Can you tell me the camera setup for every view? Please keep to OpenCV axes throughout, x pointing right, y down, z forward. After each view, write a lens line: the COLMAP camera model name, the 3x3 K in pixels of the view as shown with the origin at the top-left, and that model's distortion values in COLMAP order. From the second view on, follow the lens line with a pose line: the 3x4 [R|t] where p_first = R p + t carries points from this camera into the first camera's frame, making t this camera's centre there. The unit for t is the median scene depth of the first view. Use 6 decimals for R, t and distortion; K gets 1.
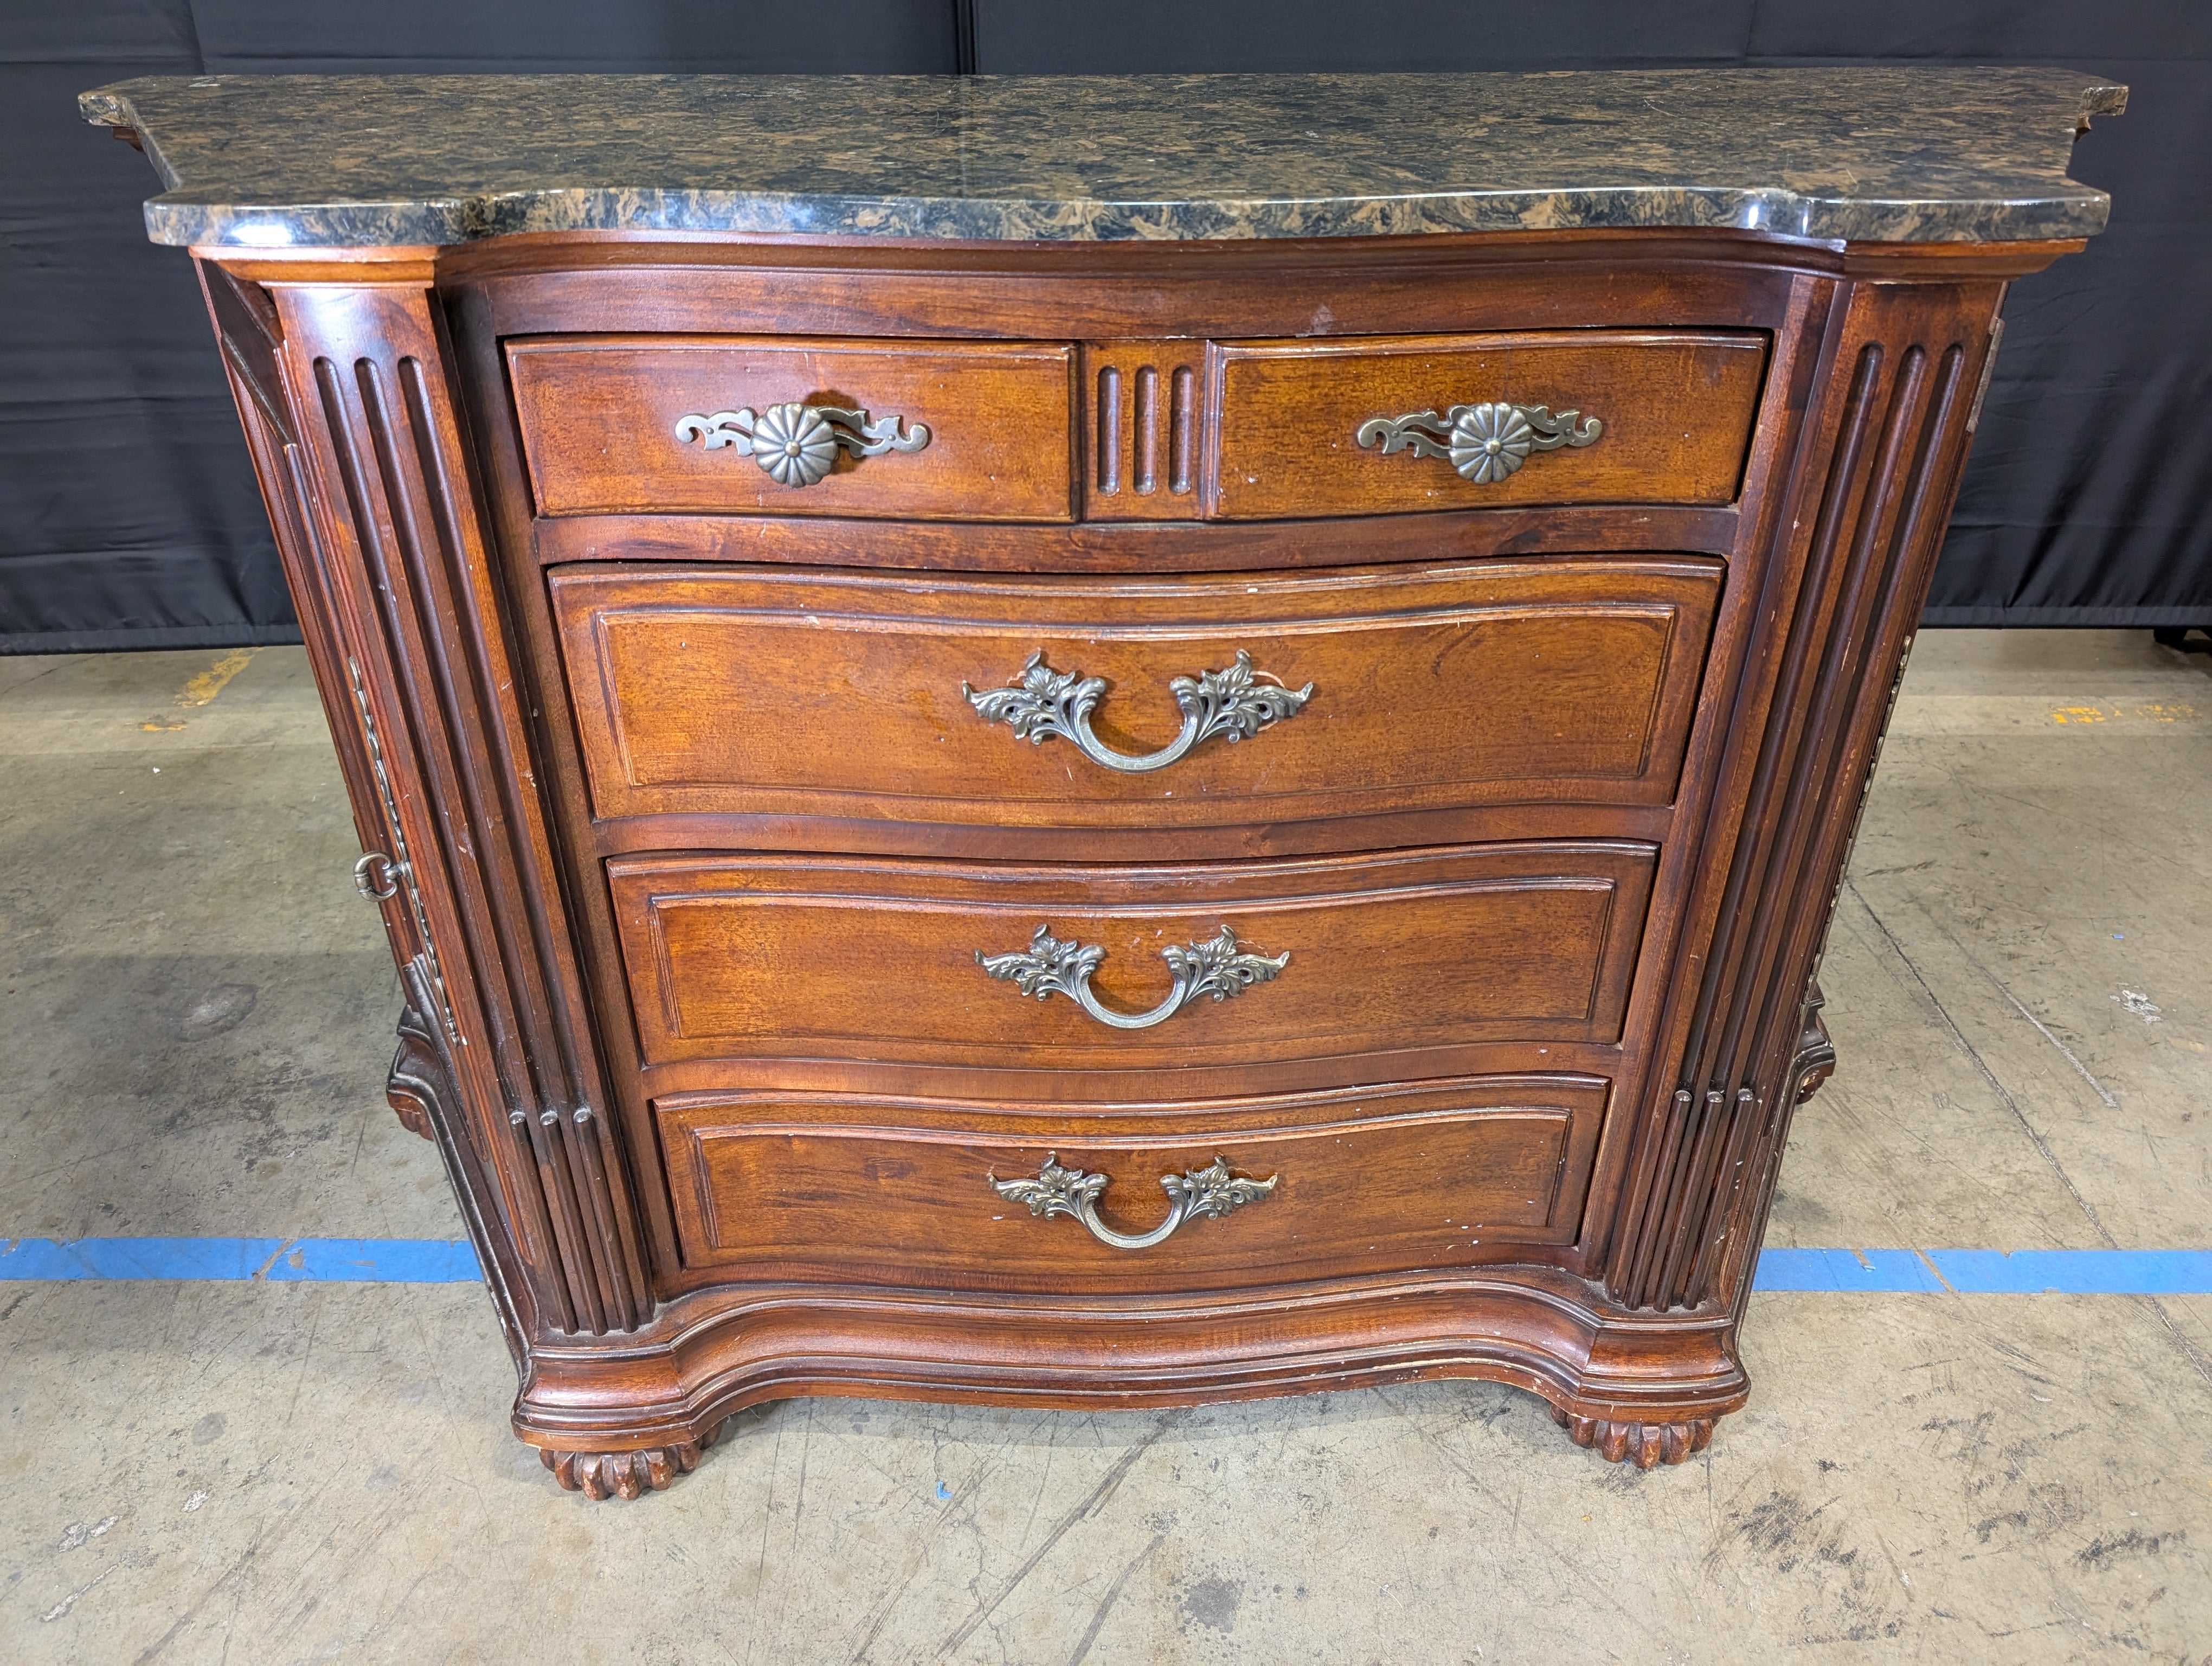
lens RADIAL K [[1598.9, 0, 1102.1], [0, 1598.9, 821.1], [0, 0, 1]] dist [0.008980, -0.008932]
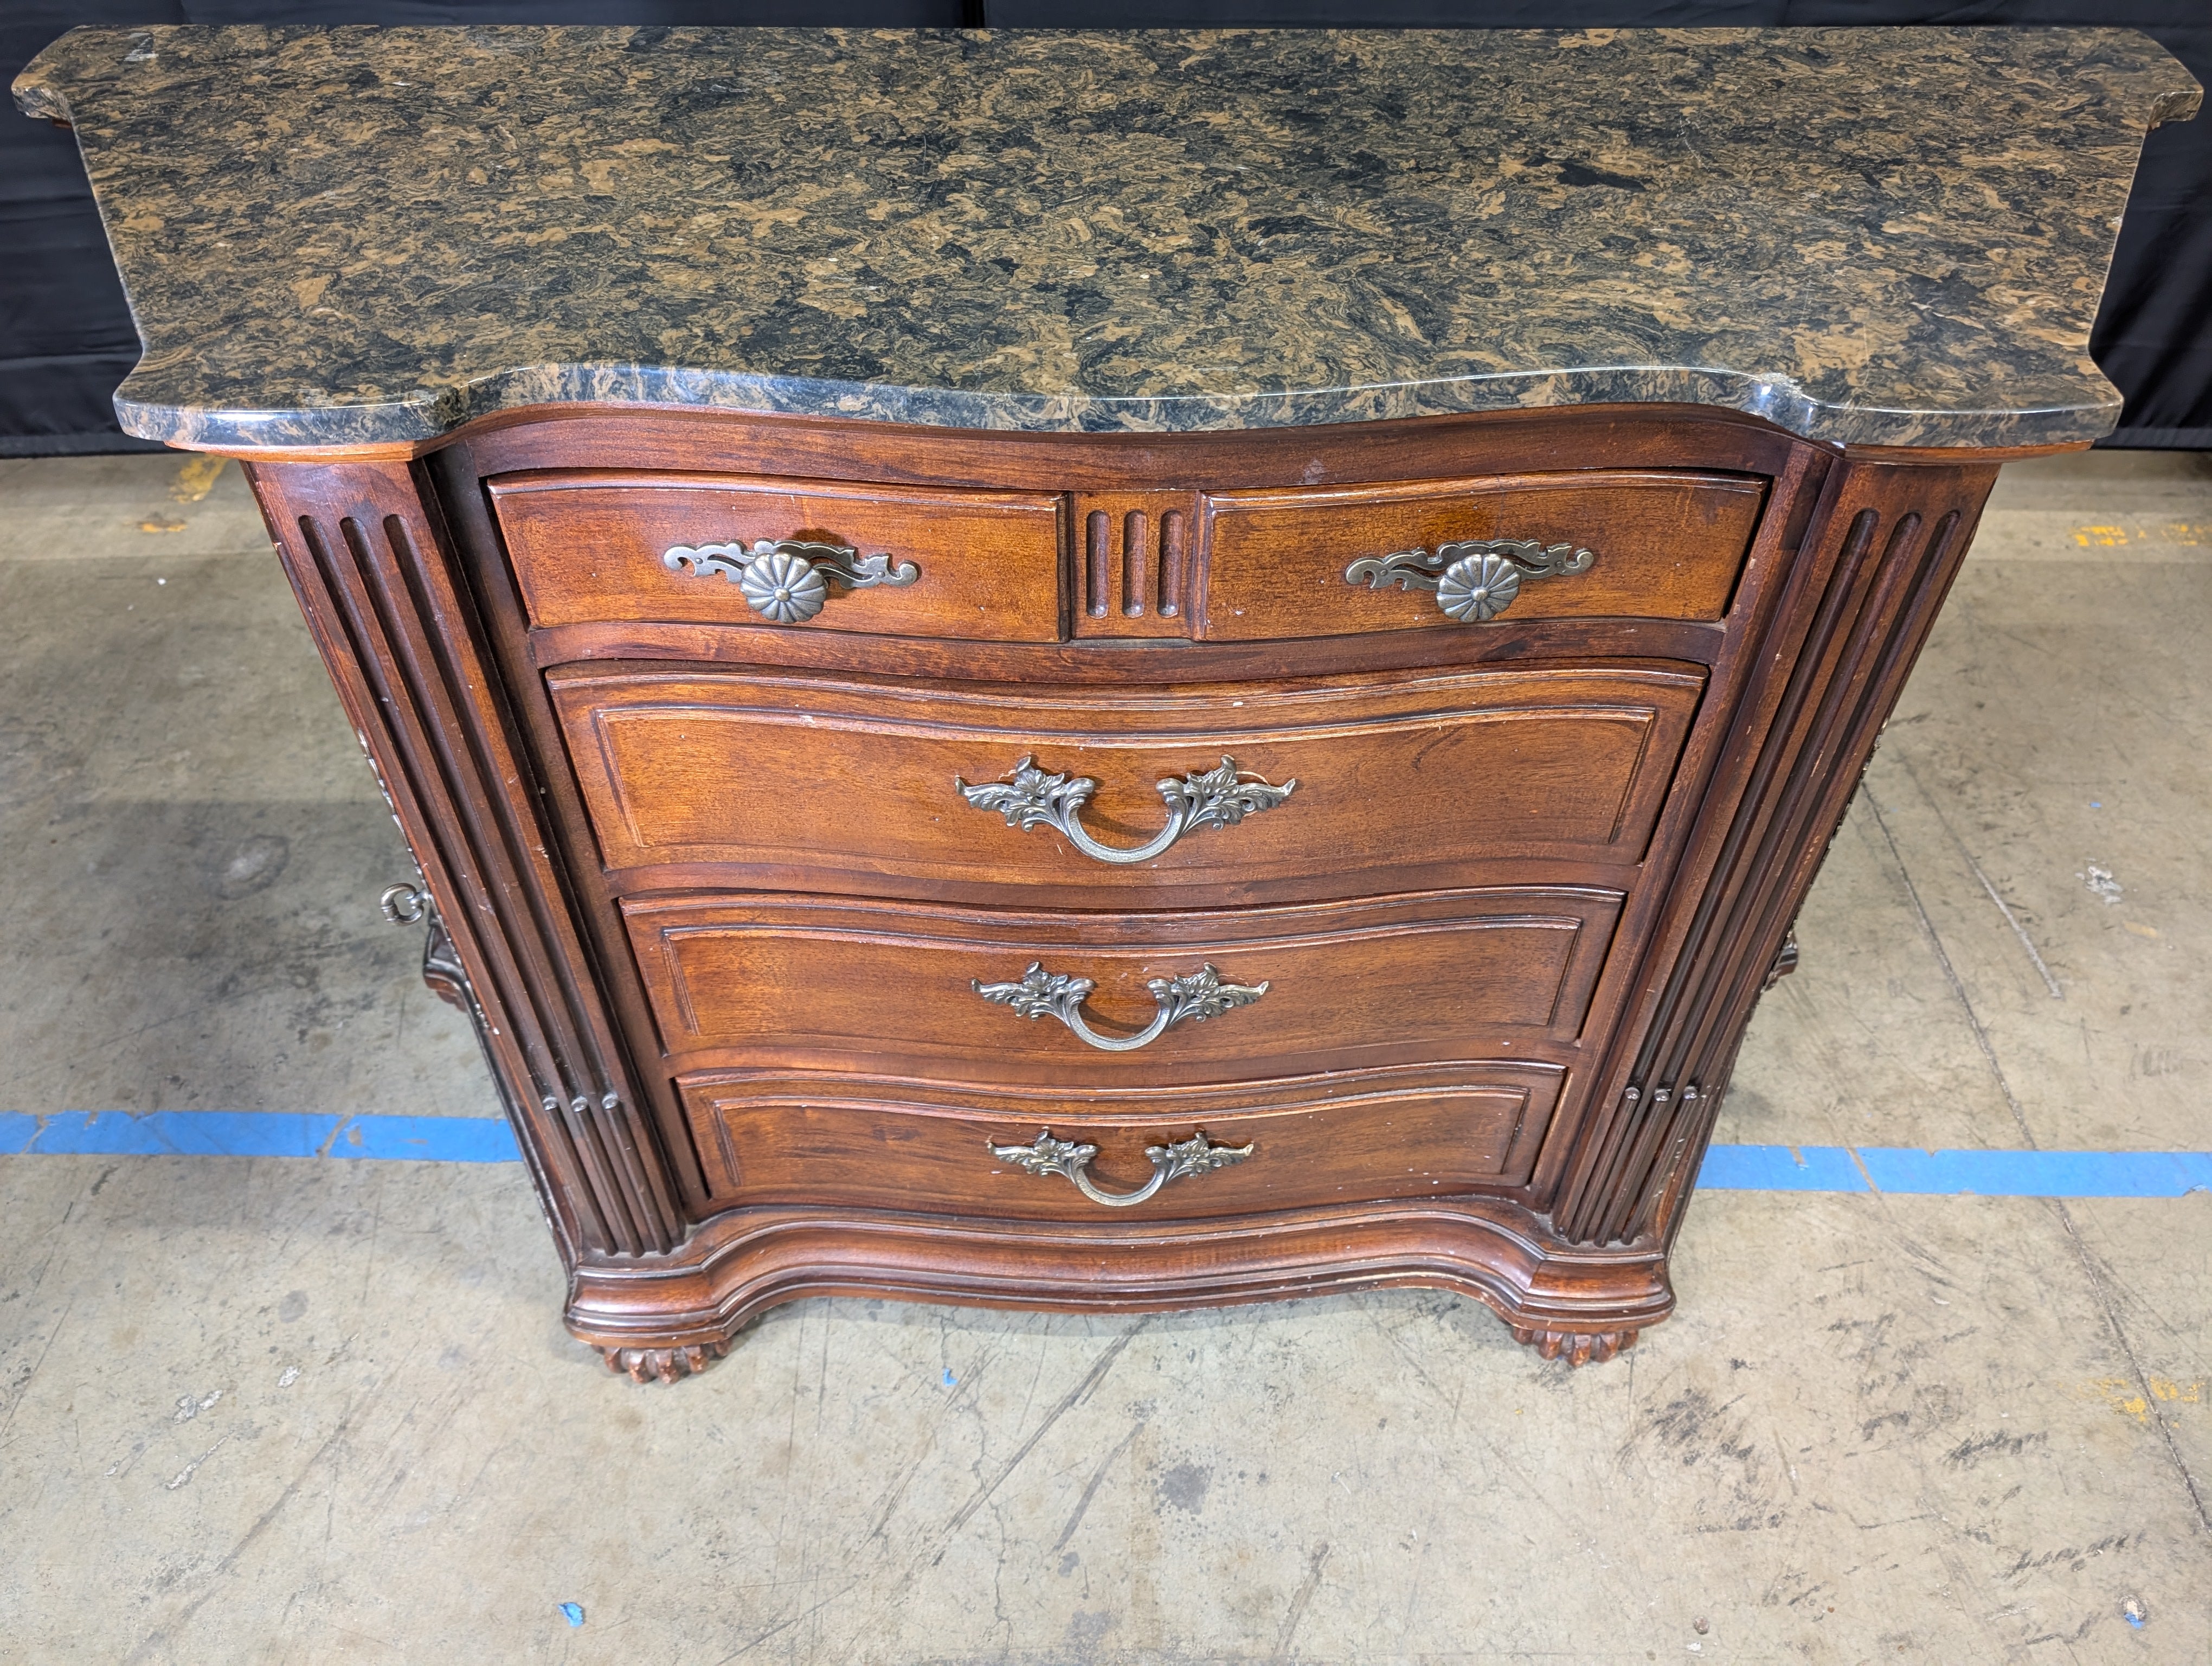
lens RADIAL K [[1605.6, 0, 1110.5], [0, 1605.6, 811.3], [0, 0, 1]] dist [0.004073, -0.005297]
pose [[0.999900, 0.013571, -0.003974, 0.015845], [-0.012297, 0.973231, 0.229501, -0.279962], [0.006982, -0.229430, 0.973300, -0.009460]]
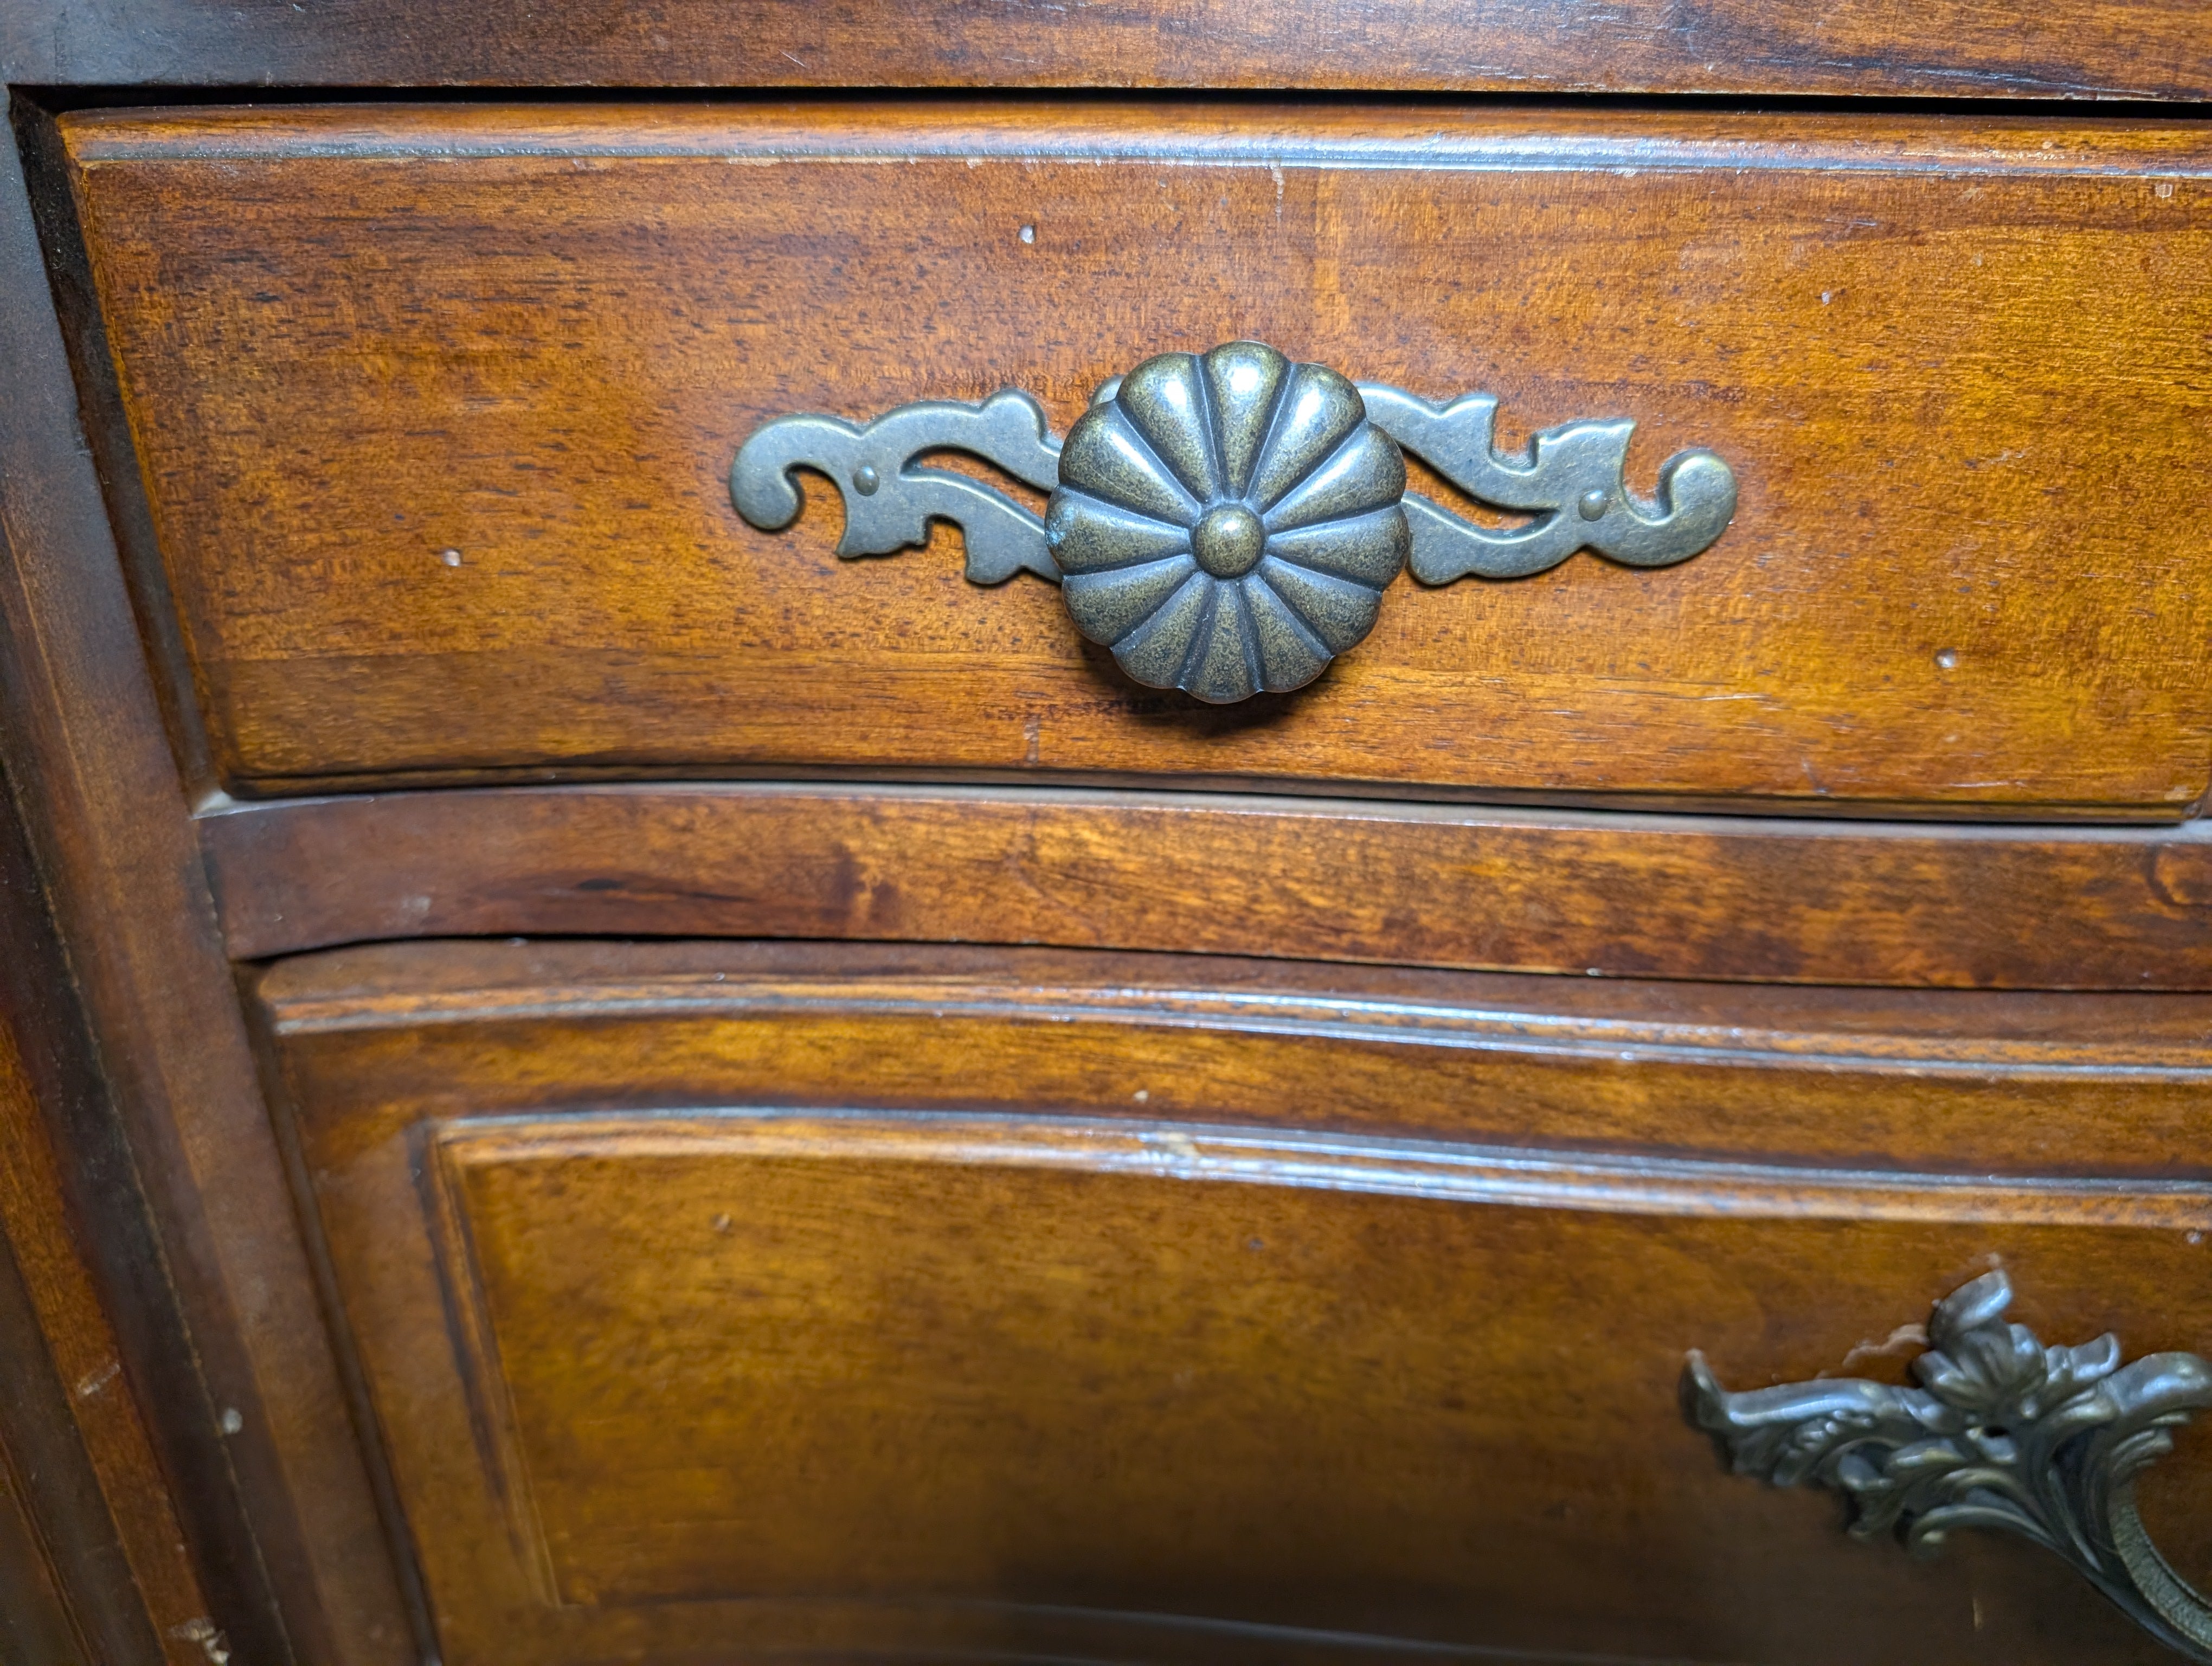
lens RADIAL K [[1597.1, 0, 1114.2], [0, 1597.1, 783.5], [0, 0, 1]] dist [-0.041564, -0.001277]
pose [[0.999992, 0.002251, 0.003188, -0.177556], [-0.001821, 0.991630, -0.129100, -0.140356], [-0.003452, 0.129093, 0.991626, 0.650166]]
